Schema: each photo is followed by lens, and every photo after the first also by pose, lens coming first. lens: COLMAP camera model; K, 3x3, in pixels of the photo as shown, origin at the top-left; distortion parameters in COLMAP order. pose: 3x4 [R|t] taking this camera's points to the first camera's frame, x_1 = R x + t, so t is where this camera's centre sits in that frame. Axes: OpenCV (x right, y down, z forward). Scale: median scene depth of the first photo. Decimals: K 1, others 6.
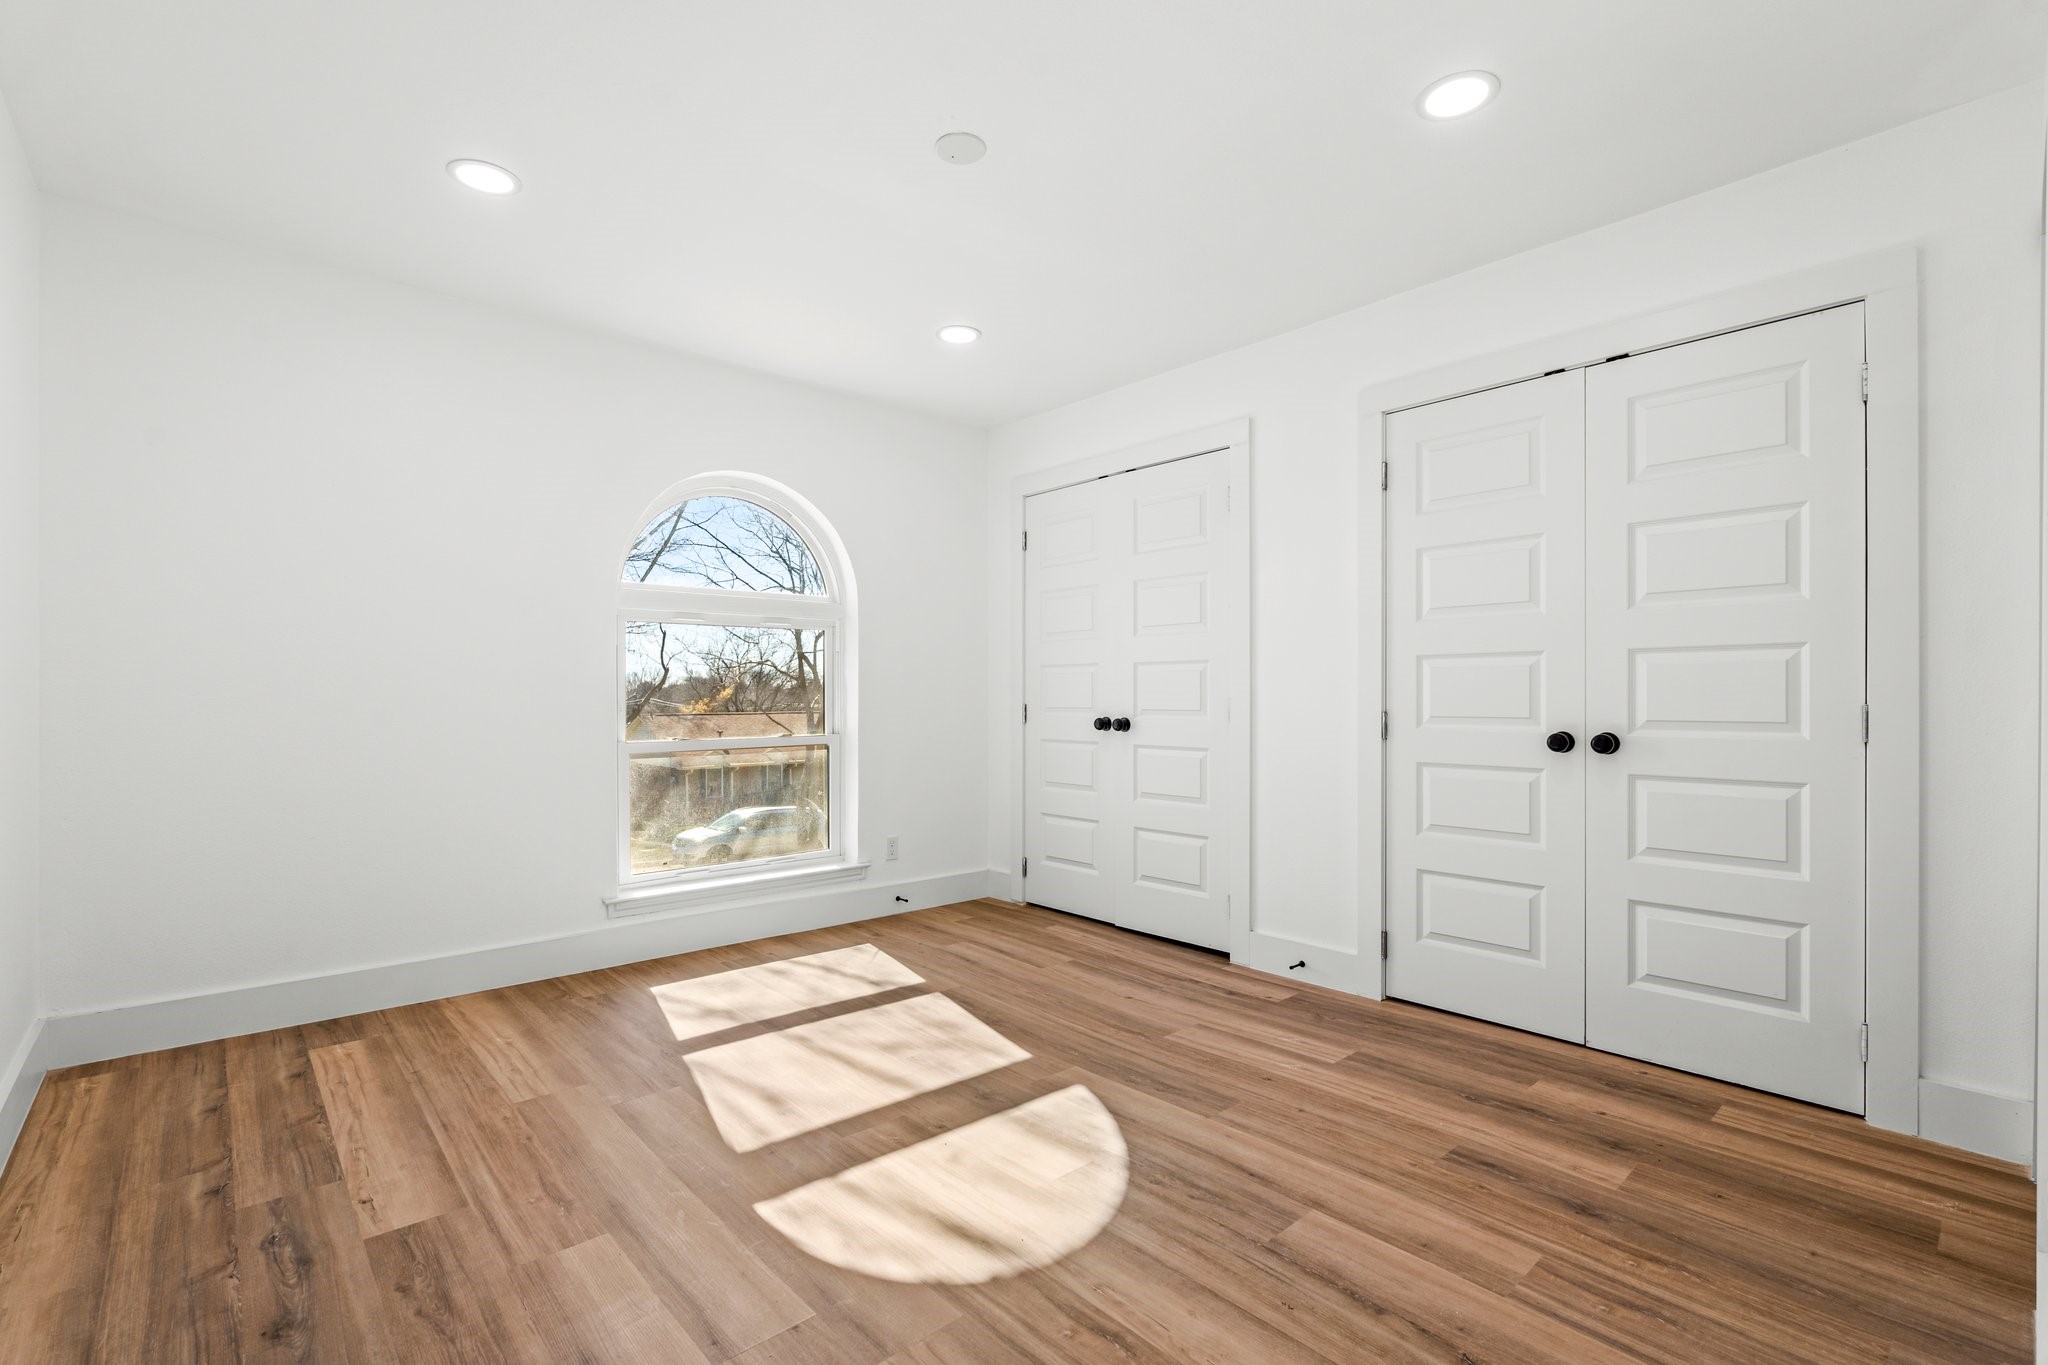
lens RADIAL K [[921.1, 0, 1024.0], [0, 921.1, 682.5], [0, 0, 1]] dist [-0.001166, -0.000584]
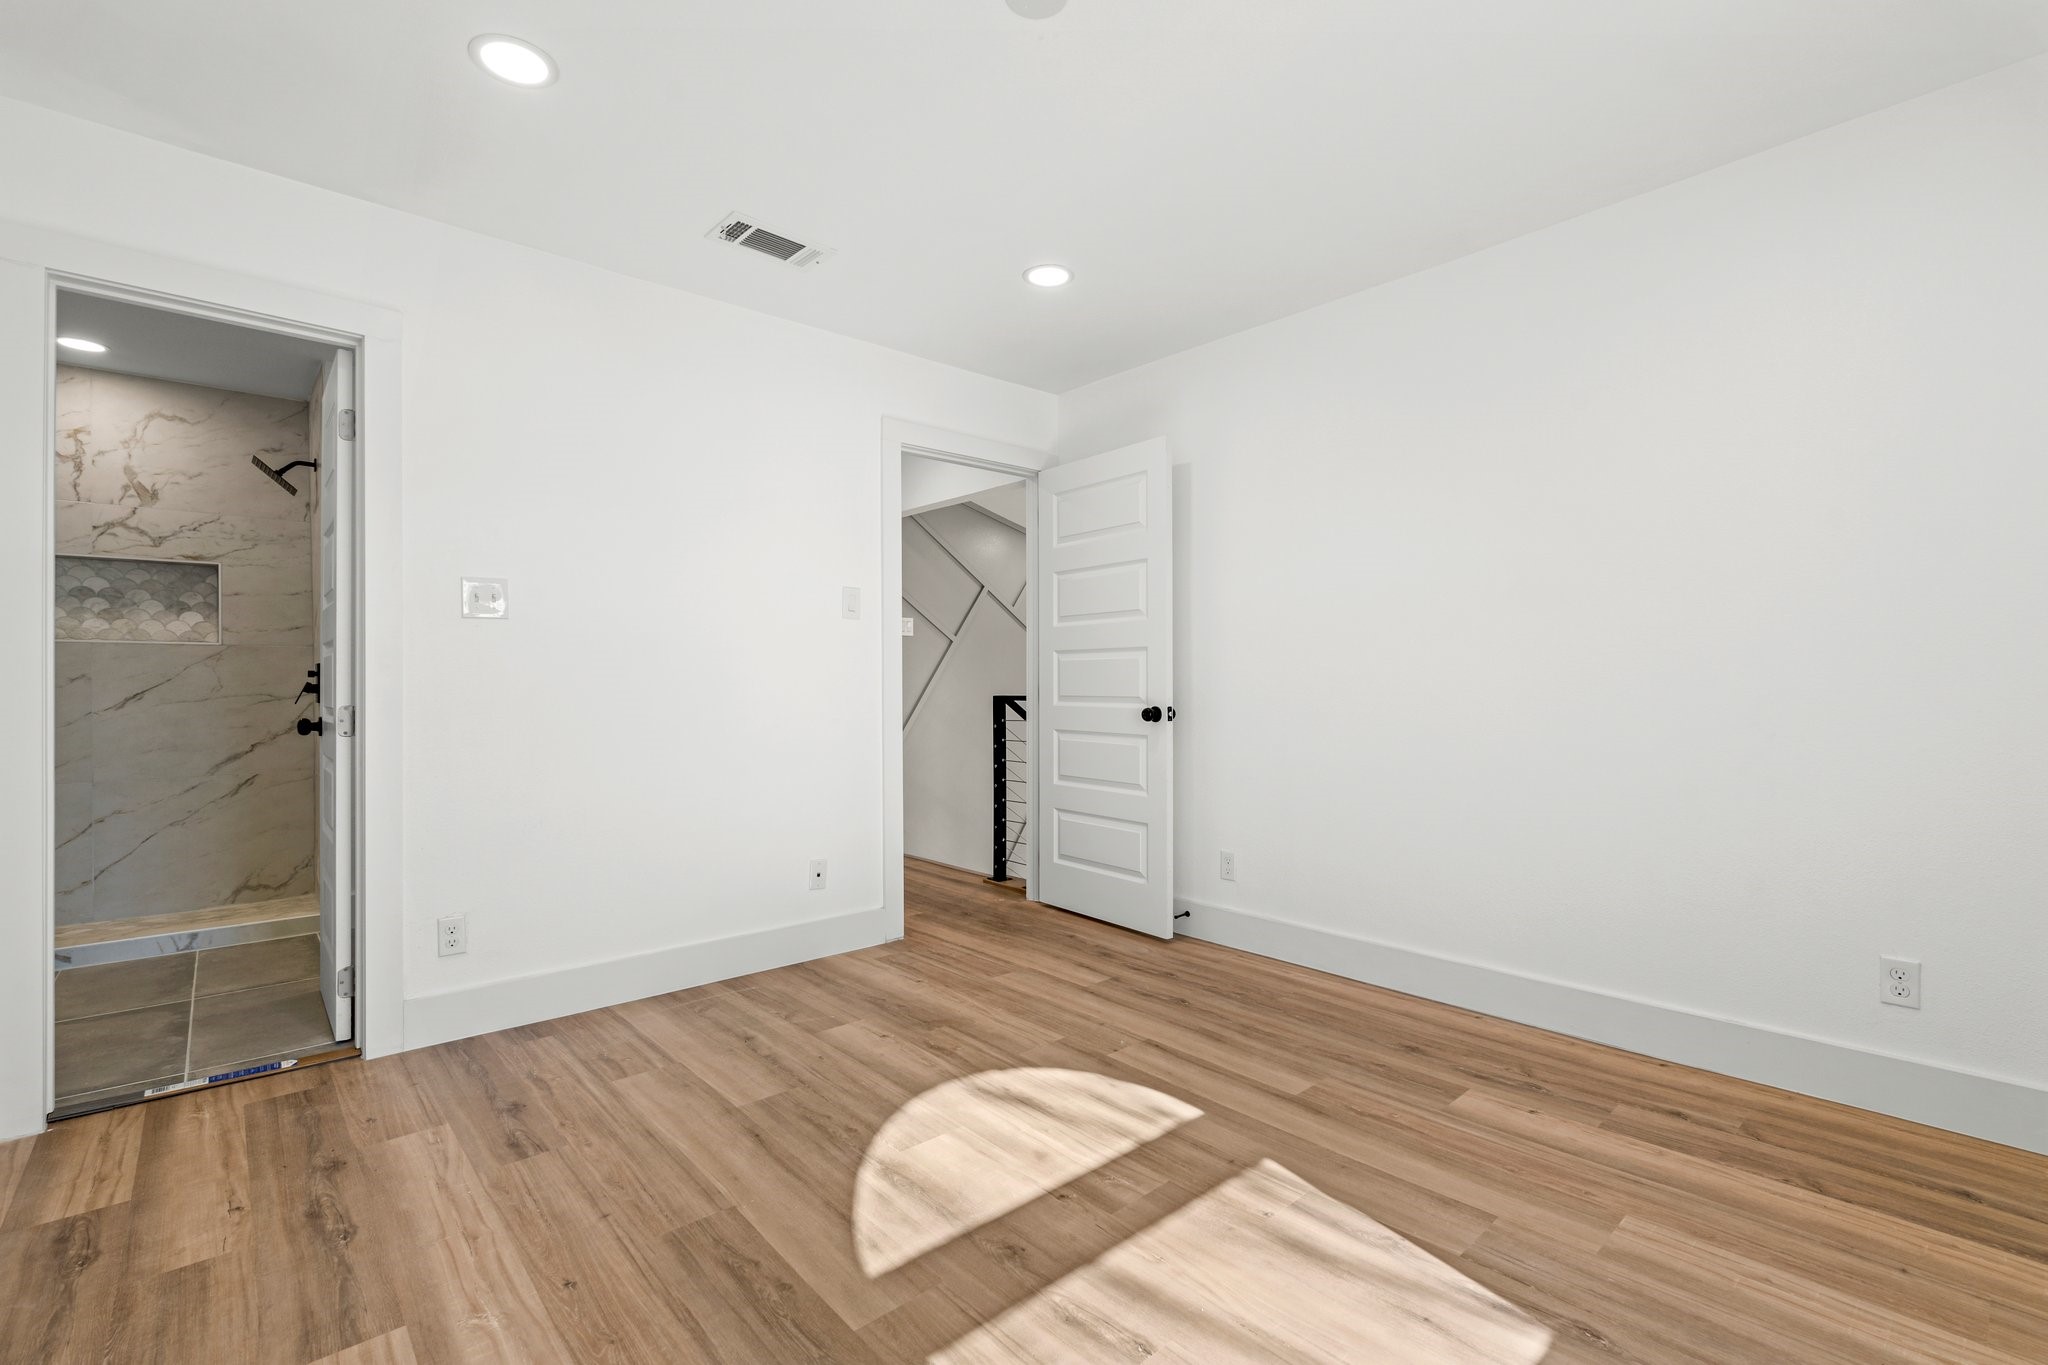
lens RADIAL K [[921.1, 0, 1024.0], [0, 921.1, 682.5], [0, 0, 1]] dist [-0.001166, -0.000584]
pose [[-0.999927, 0.002397, 0.011821, -0.072919], [0.002177, 0.999826, -0.018538, 0.031506], [-0.011863, -0.018511, -0.999758, 2.012292]]
